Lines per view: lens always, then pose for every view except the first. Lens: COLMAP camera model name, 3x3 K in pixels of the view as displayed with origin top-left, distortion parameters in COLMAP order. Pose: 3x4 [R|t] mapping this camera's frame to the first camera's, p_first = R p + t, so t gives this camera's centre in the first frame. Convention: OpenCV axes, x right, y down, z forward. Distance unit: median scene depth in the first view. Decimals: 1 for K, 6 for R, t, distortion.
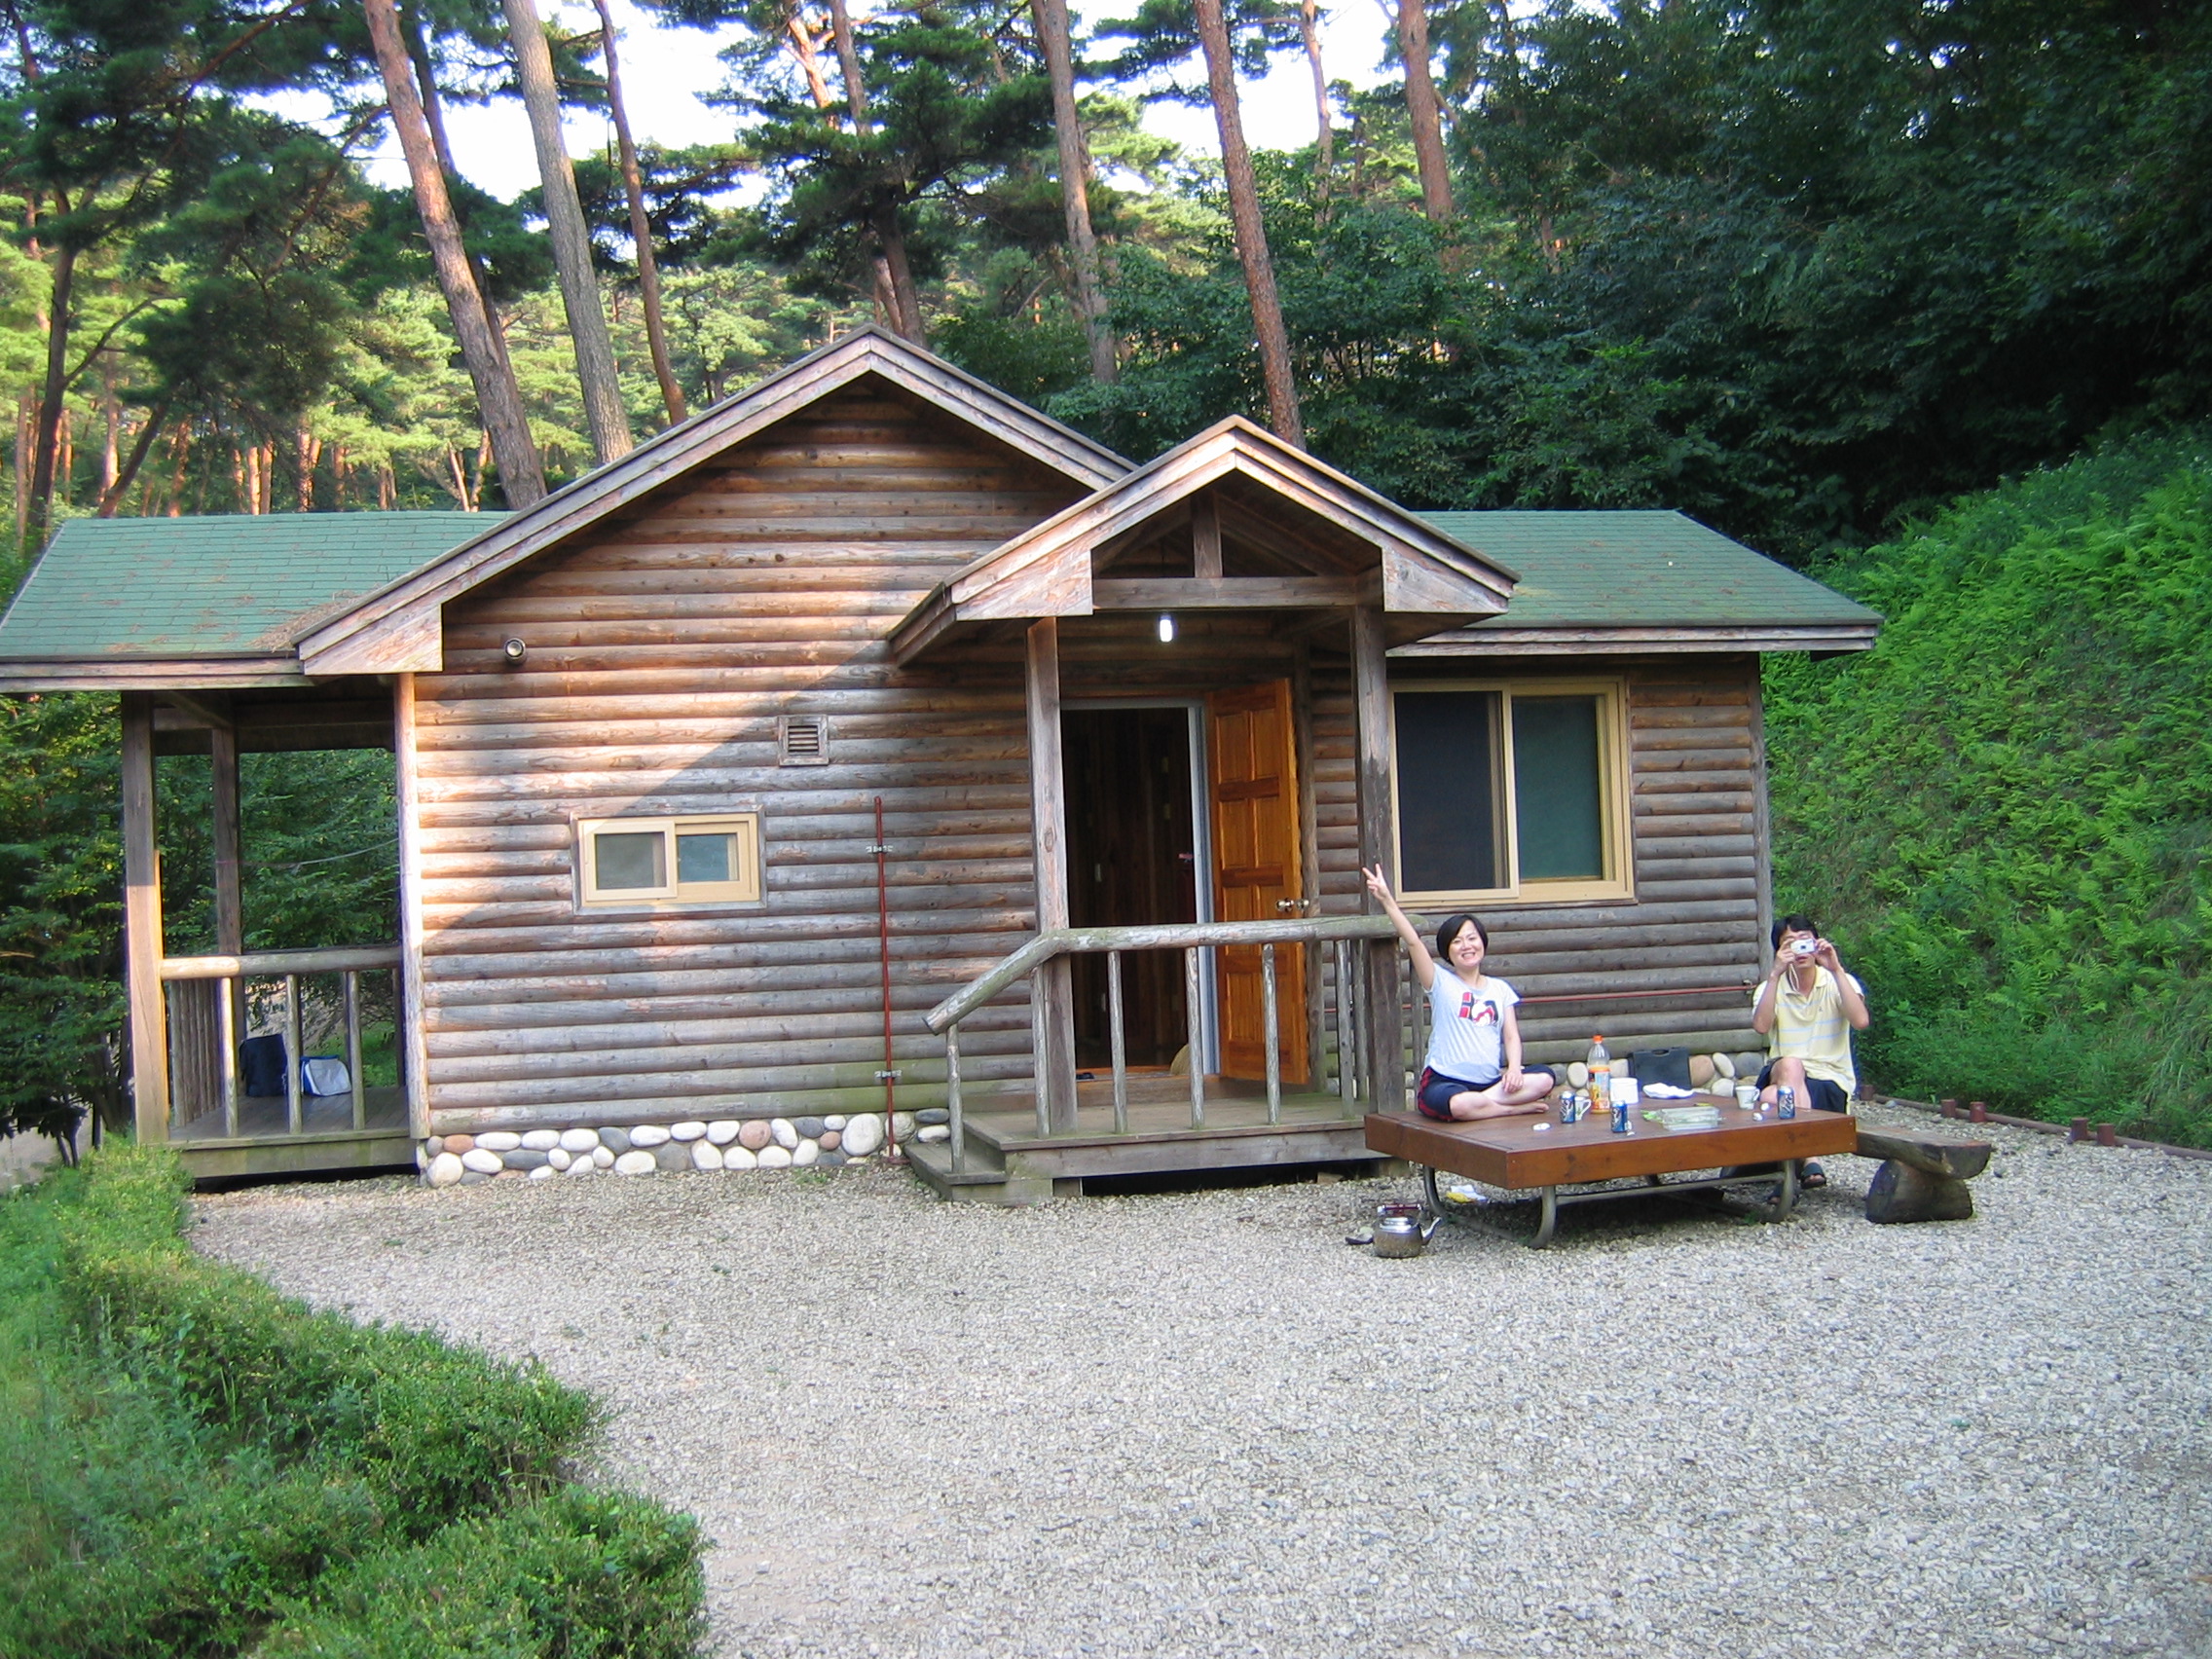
lens RADIAL K [[2422.4, 0, 1106.4], [0, 2422.4, 829.2], [0, 0, 1]] dist [-0.085381, 0.000000]
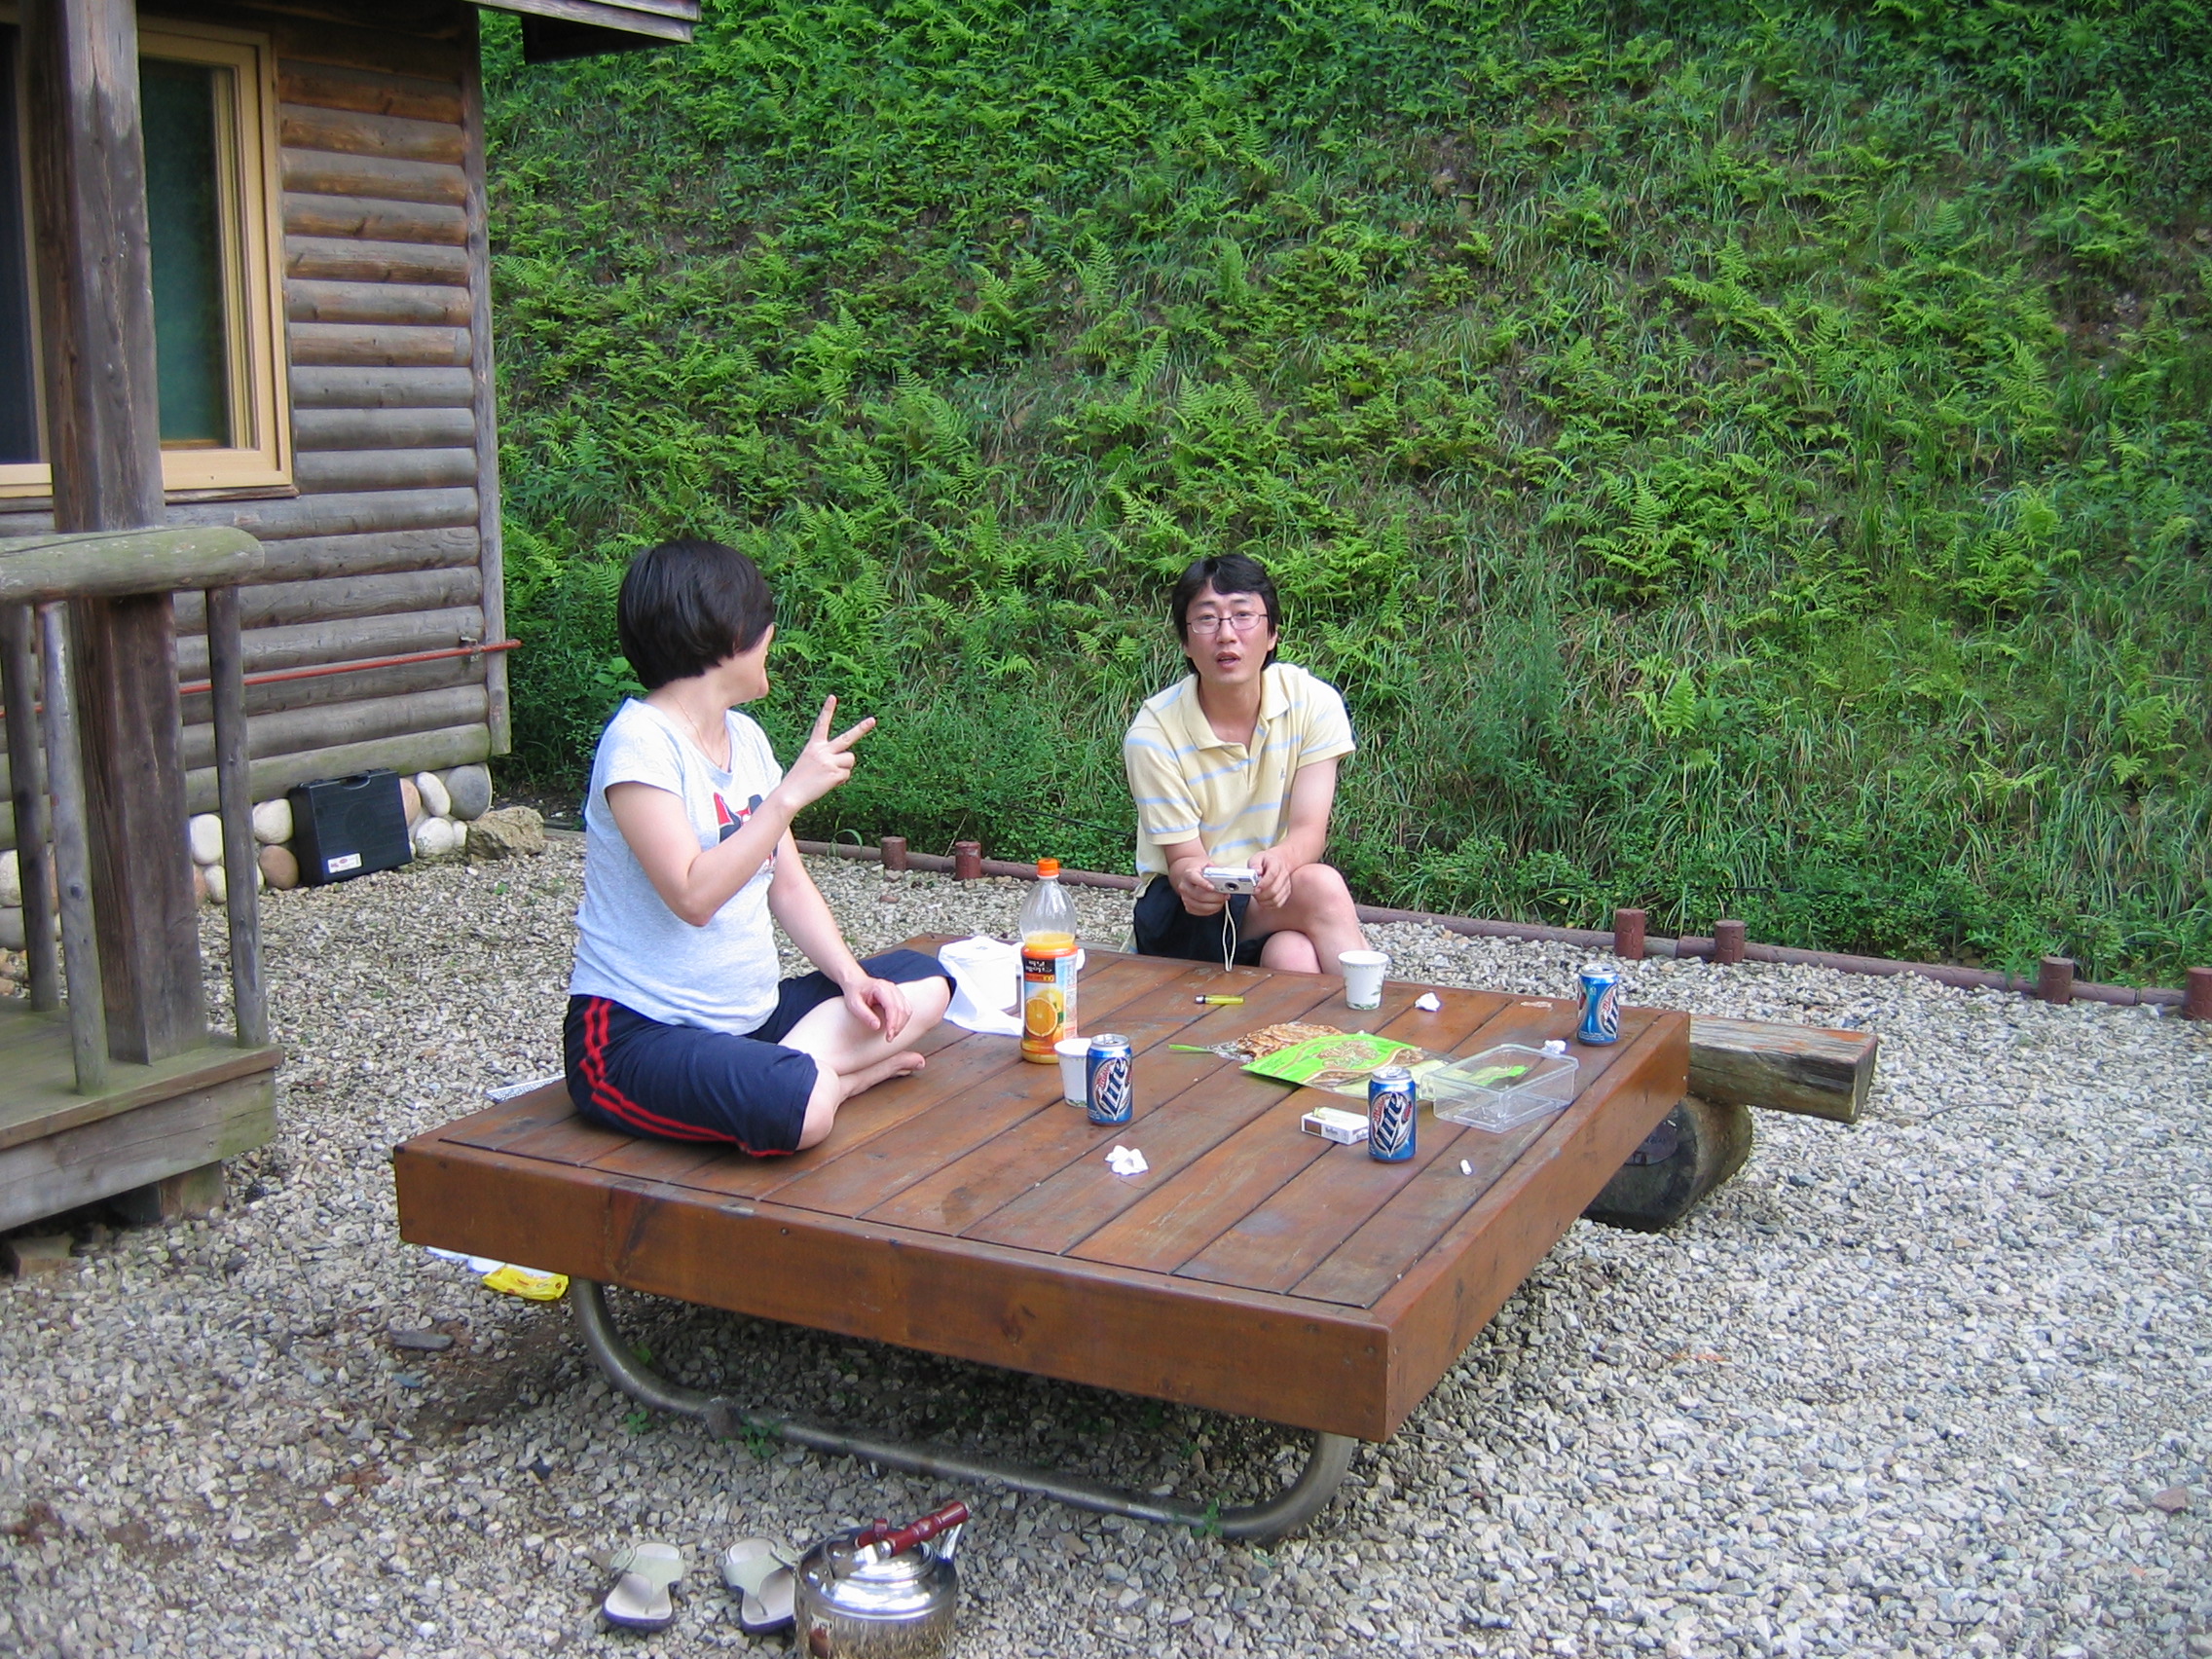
lens RADIAL K [[2422.4, 0, 1103.2], [0, 2422.4, 837.2], [0, 0, 1]] dist [-0.085381, 0.000000]
pose [[0.658214, -0.095030, 0.746809, -0.052317], [-0.038270, 0.986495, 0.159259, 0.015064], [-0.751857, -0.133407, 0.645688, 0.531960]]
